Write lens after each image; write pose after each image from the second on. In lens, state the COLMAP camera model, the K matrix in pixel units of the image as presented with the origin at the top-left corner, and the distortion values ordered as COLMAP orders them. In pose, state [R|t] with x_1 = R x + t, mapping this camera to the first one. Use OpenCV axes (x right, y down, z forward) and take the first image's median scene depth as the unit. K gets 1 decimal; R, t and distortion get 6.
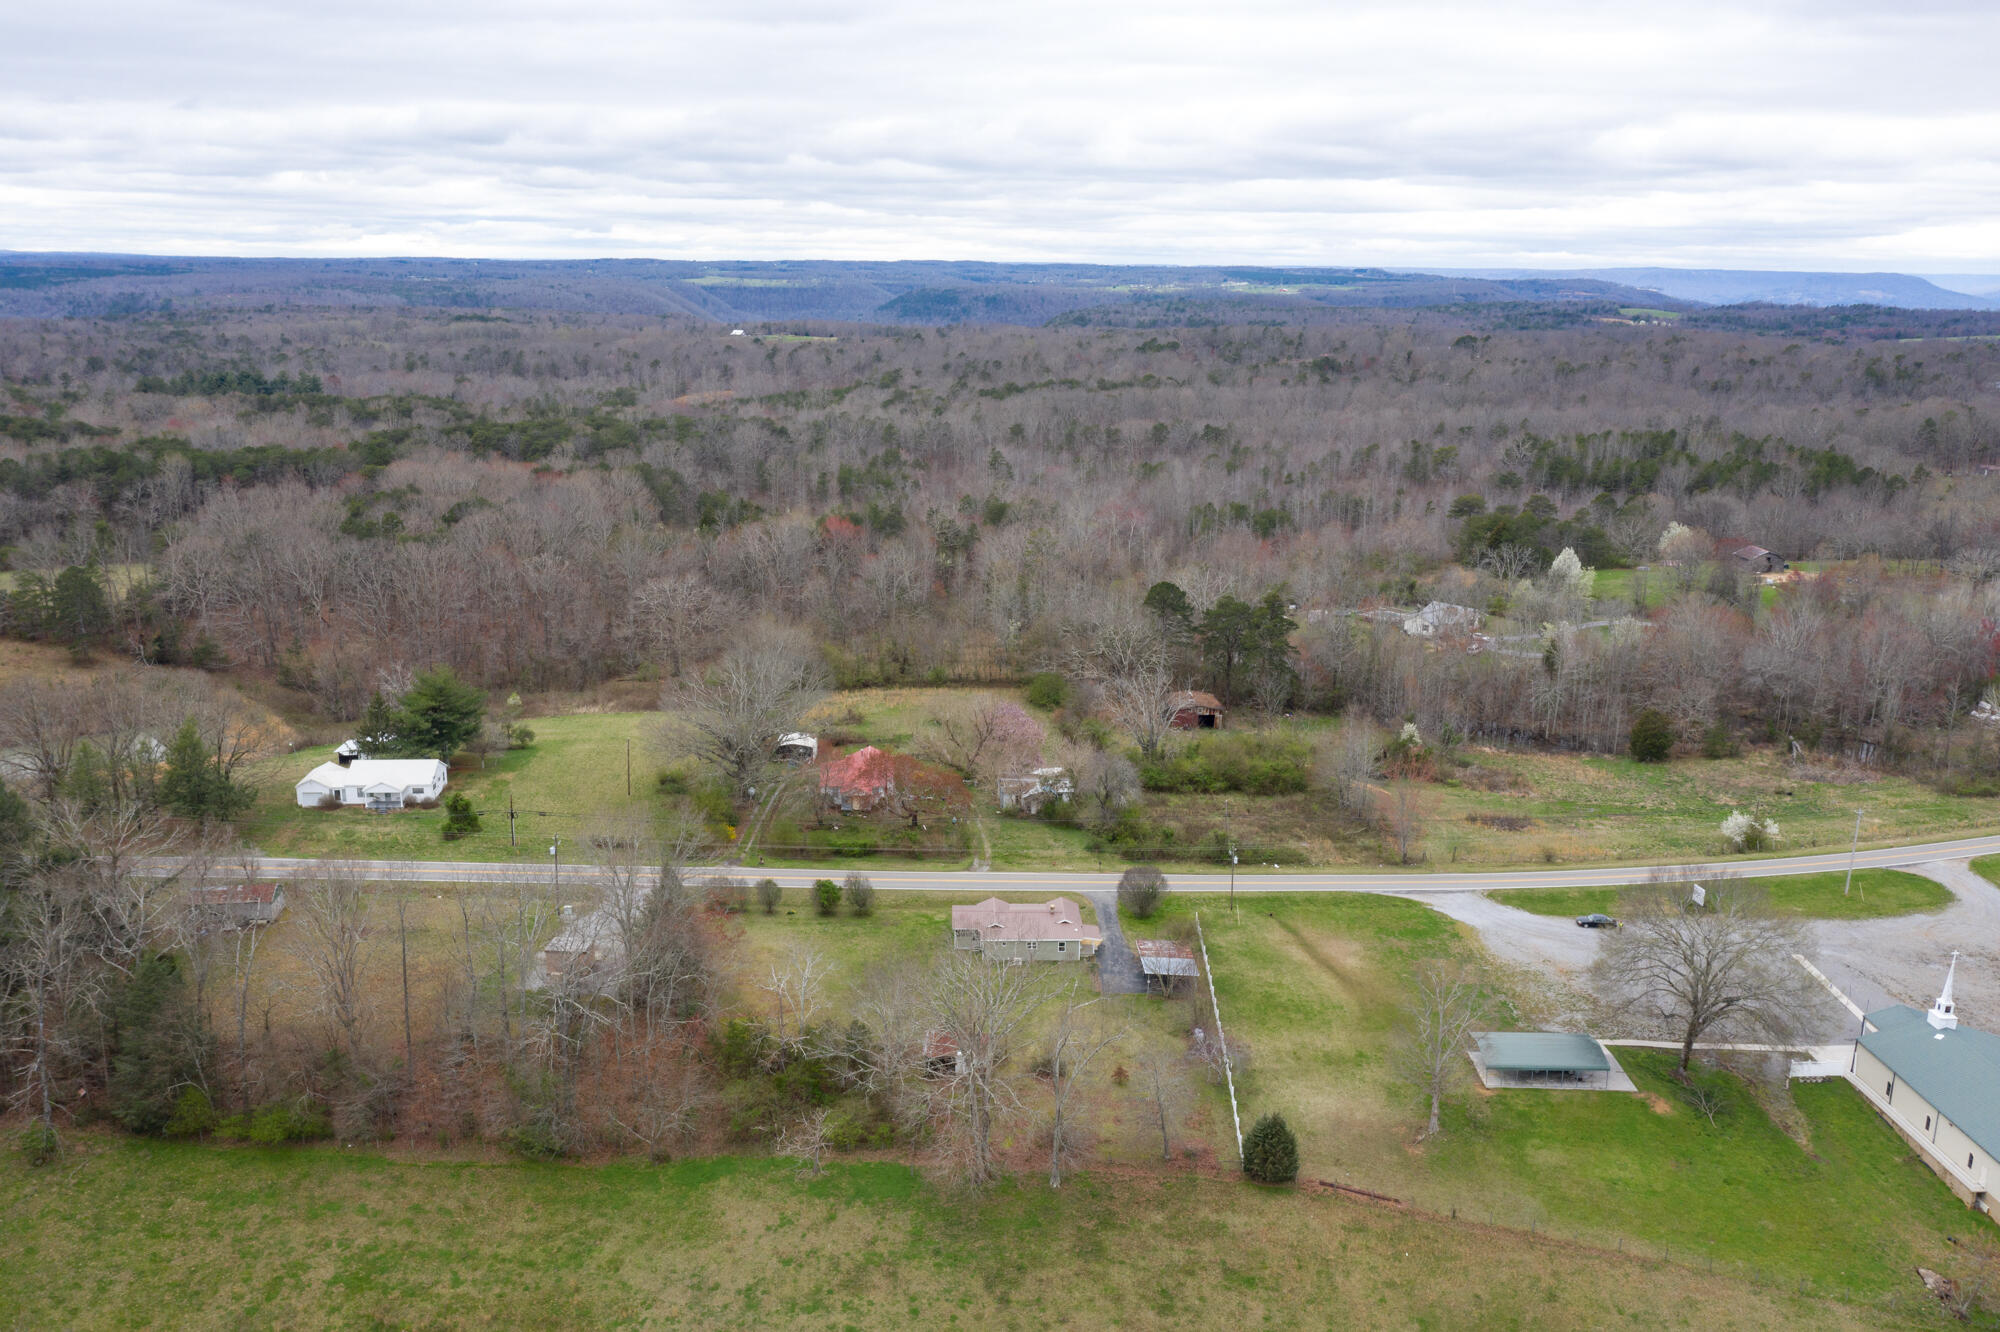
lens RADIAL K [[1593.4, 0, 1000.0], [0, 1593.4, 666.0], [0, 0, 1]] dist [-0.008353, 0.008308]
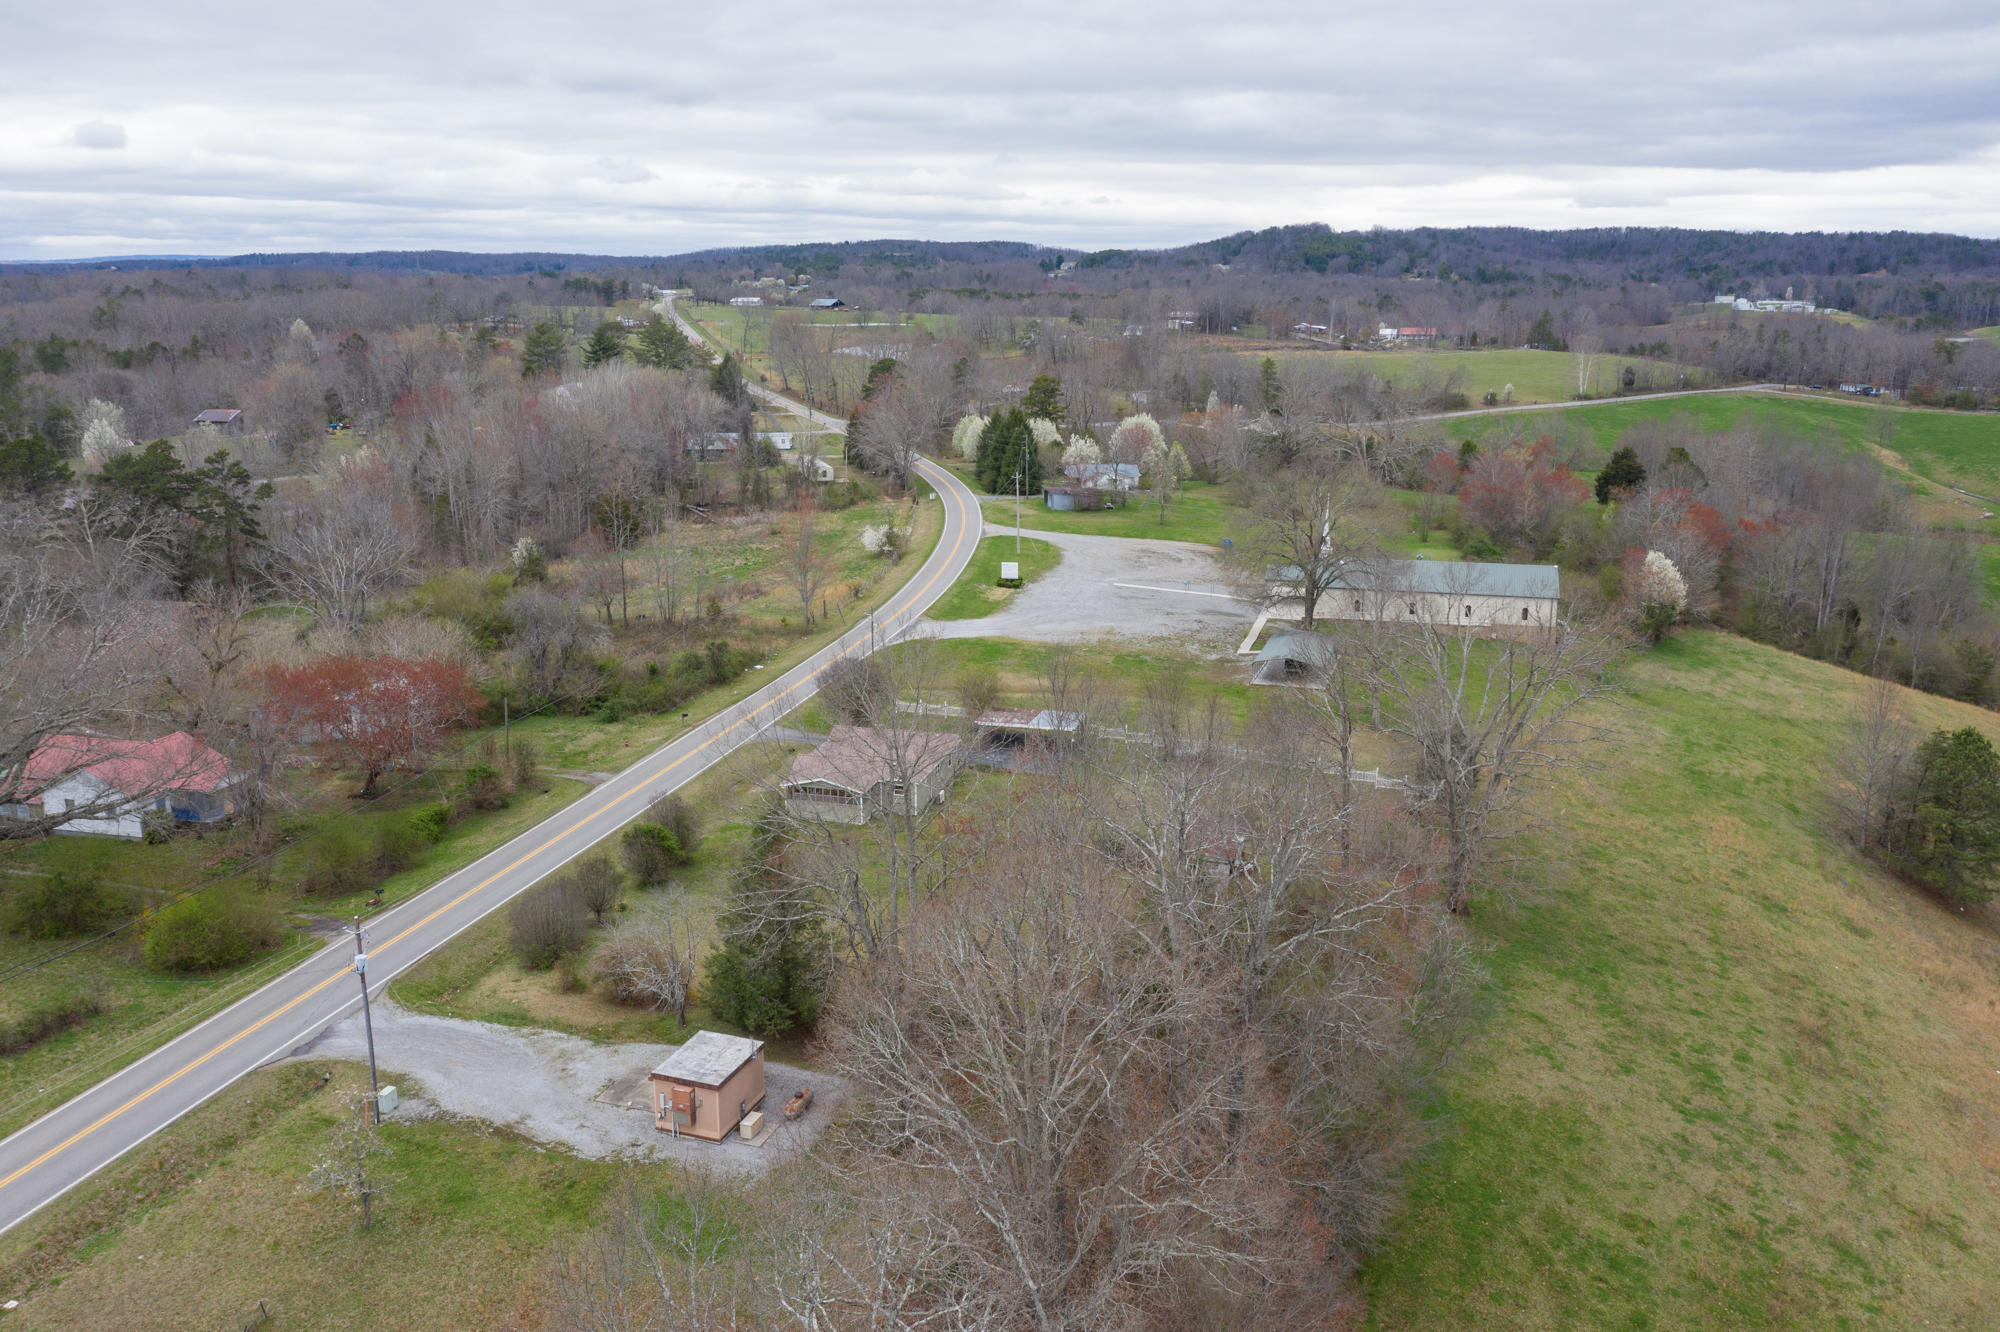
lens RADIAL K [[1593.4, 0, 1000.0], [0, 1593.4, 666.0], [0, 0, 1]] dist [-0.008353, 0.008308]
pose [[0.289269, -0.248654, 0.924389, -0.492048], [0.243774, 0.952971, 0.180058, 0.013263], [-0.925688, 0.173256, 0.336280, 0.609497]]
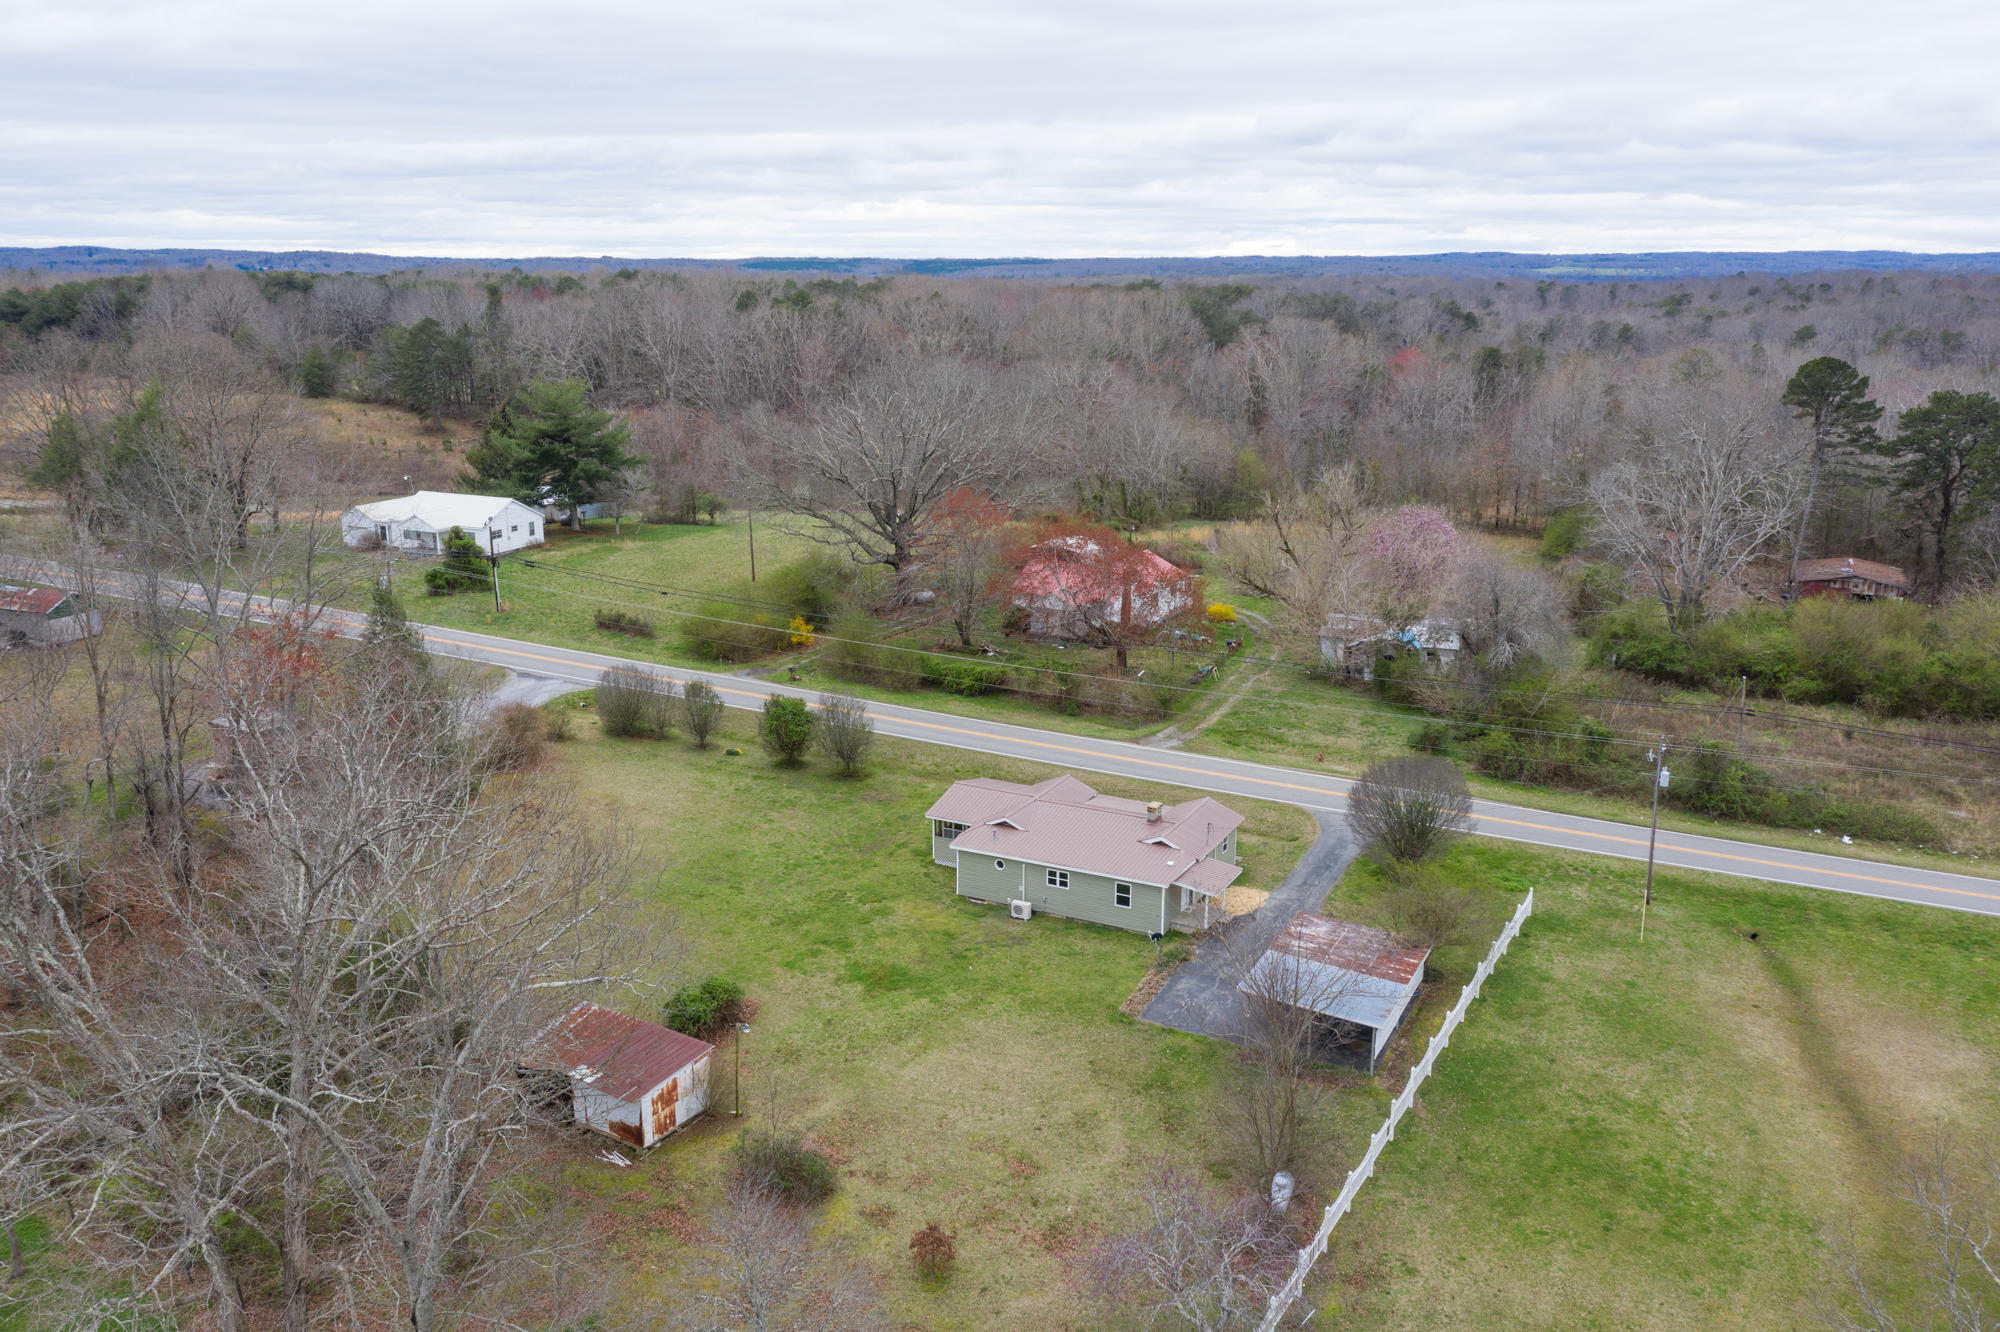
lens RADIAL K [[1593.4, 0, 1000.0], [0, 1593.4, 666.0], [0, 0, 1]] dist [-0.008353, 0.008308]
pose [[0.871663, 0.110326, -0.477527, 0.167640], [-0.111181, 0.993445, 0.026574, 0.090582], [0.477328, 0.029928, 0.878215, 0.511541]]
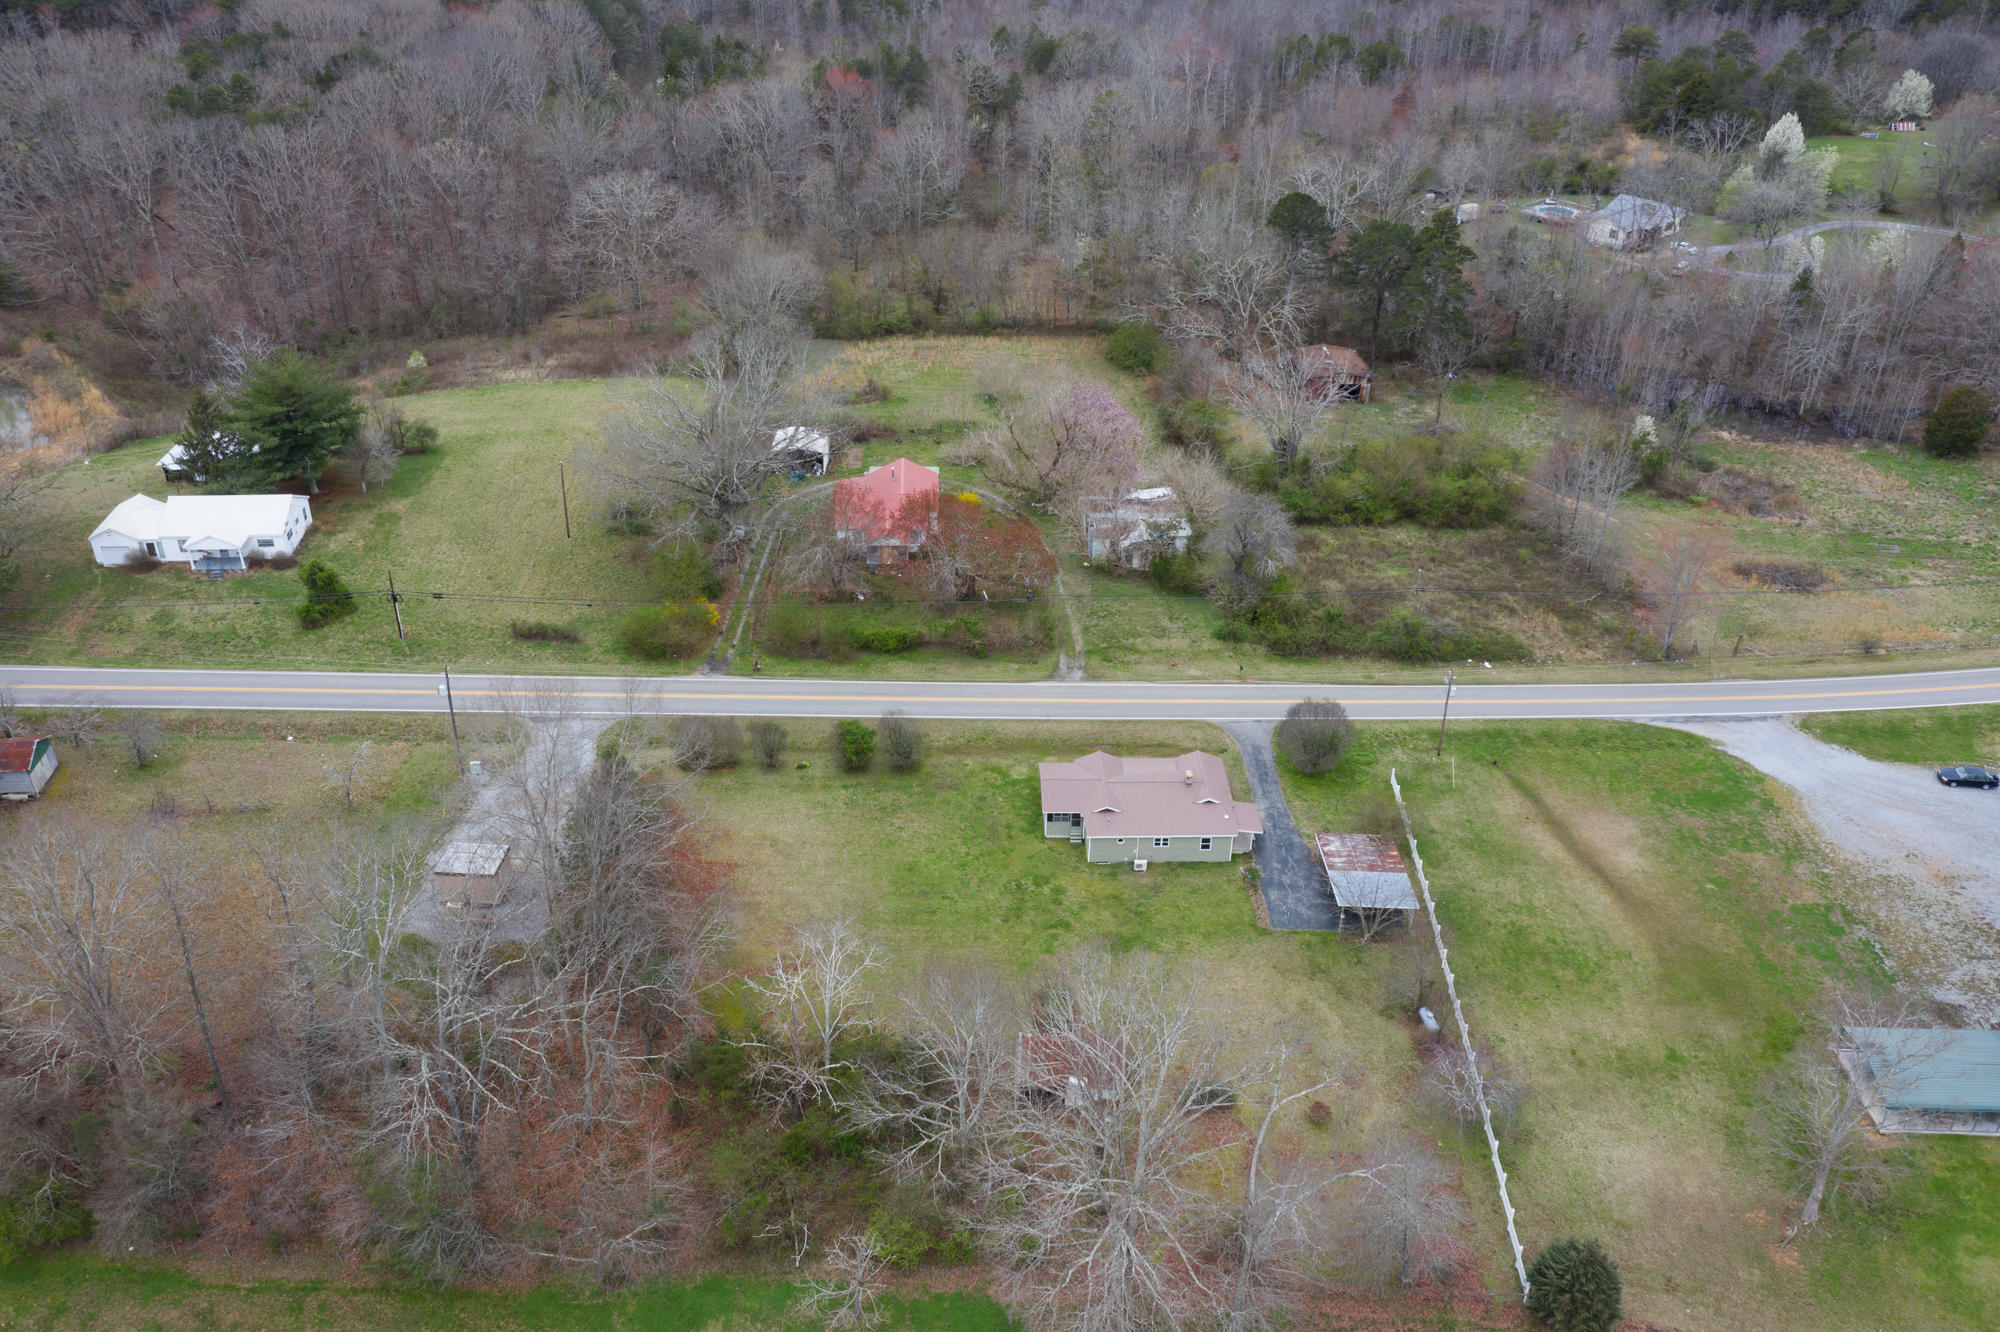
lens RADIAL K [[1625.9, 0, 1000.0], [0, 1625.9, 666.0], [0, 0, 1]] dist [-0.005501, 0.010067]
pose [[0.999983, 0.004310, -0.004016, -0.037938], [-0.002970, 0.957590, 0.288121, -0.077760], [0.005088, -0.288104, 0.957586, 0.299248]]
